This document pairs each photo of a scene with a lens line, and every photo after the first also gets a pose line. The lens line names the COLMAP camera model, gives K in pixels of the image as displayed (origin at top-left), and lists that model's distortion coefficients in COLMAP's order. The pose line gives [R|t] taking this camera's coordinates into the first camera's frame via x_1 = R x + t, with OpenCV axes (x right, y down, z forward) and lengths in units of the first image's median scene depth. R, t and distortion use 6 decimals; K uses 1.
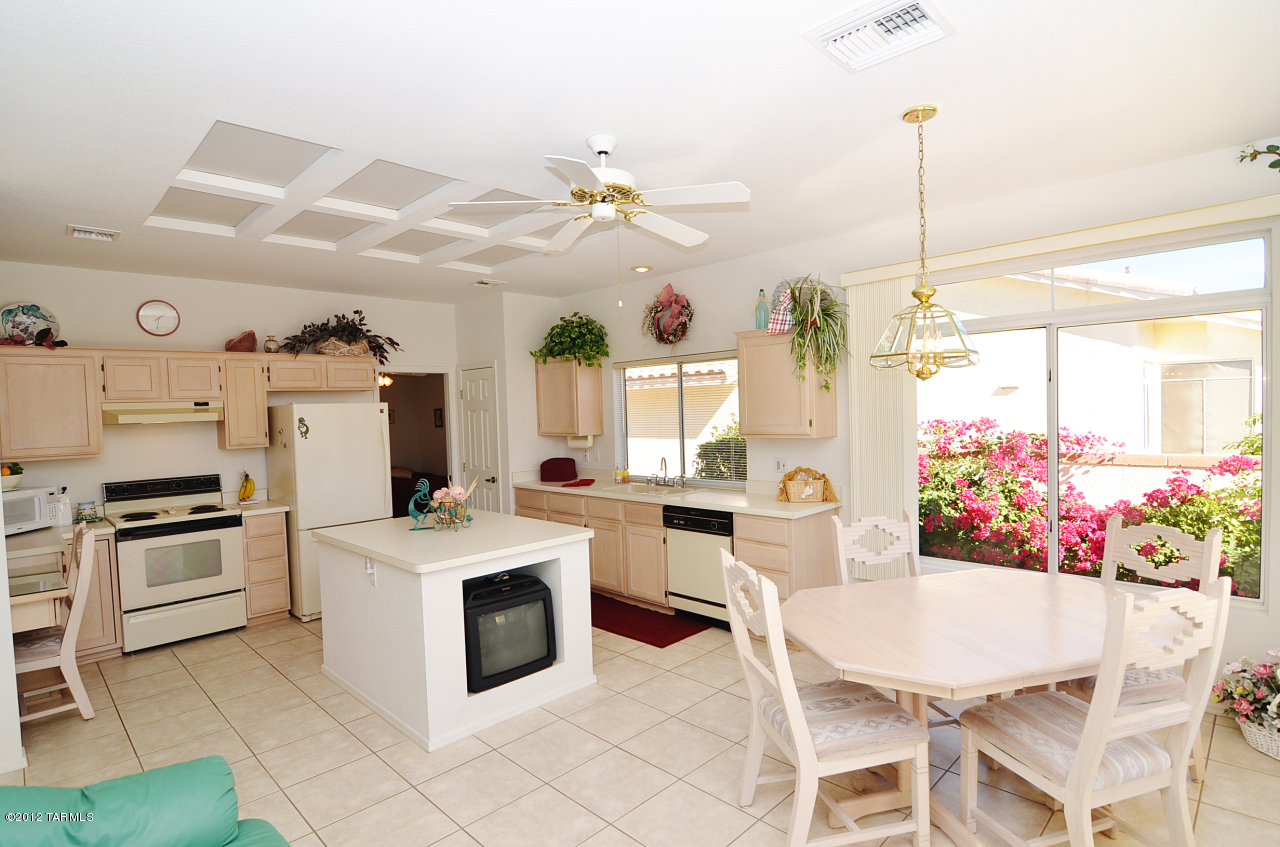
lens RADIAL K [[650.3, 0, 643.0], [0, 650.3, 431.1], [0, 0, 1]] dist [-0.016198, -0.004400]
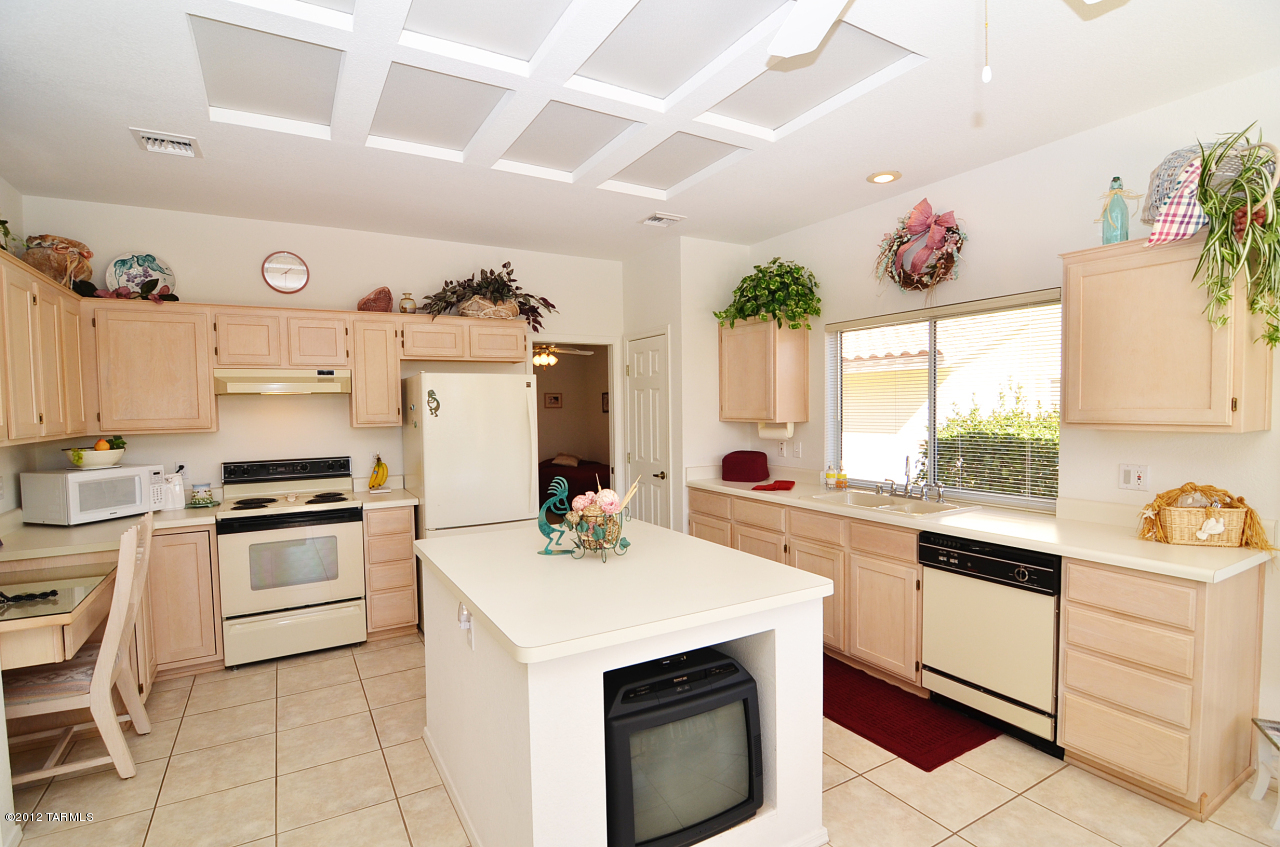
lens RADIAL K [[614.1, 0, 640.3], [0, 614.1, 428.8], [0, 0, 1]] dist [-0.001688, -0.000437]
pose [[0.965072, 0.026083, -0.260682, -0.081337], [-0.024215, 0.999653, 0.010377, 0.013476], [0.260862, -0.003702, 0.965369, 0.347838]]
